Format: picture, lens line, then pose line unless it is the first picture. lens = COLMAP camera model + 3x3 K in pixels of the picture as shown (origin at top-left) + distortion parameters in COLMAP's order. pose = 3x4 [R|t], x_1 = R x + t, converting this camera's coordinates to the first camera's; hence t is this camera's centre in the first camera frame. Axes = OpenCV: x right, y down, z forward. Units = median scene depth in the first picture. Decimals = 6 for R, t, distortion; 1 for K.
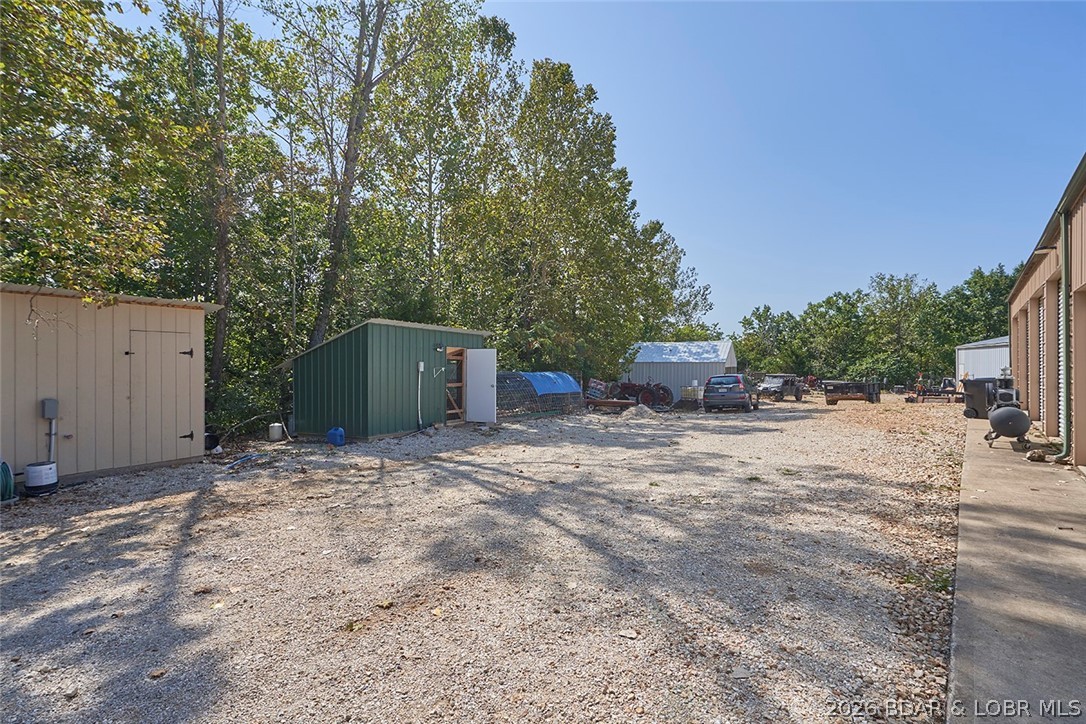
lens RADIAL K [[498.3, 0, 541.0], [0, 498.3, 361.3], [0, 0, 1]] dist [0.002072, 0.000207]
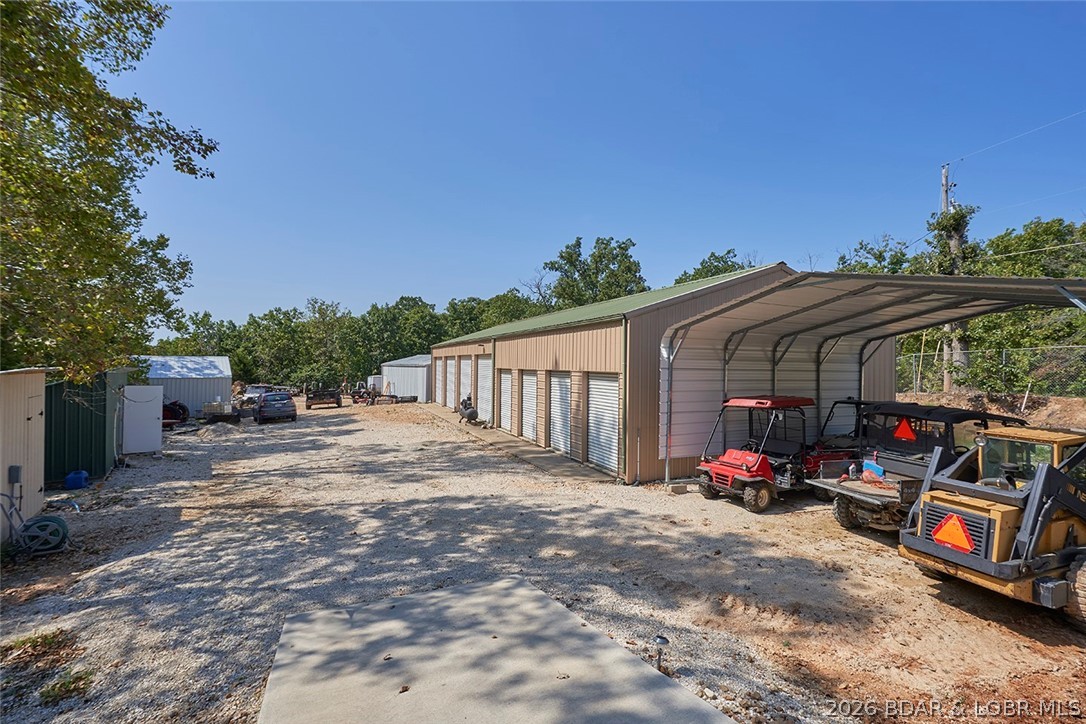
lens RADIAL K [[498.3, 0, 543.7], [0, 498.3, 363.1], [0, 0, 1]] dist [0.002072, 0.000207]
pose [[0.452329, 0.007828, 0.891817, -0.166903], [-0.011606, 0.999928, -0.002890, -0.019233], [-0.891776, -0.009043, 0.452387, -0.065596]]
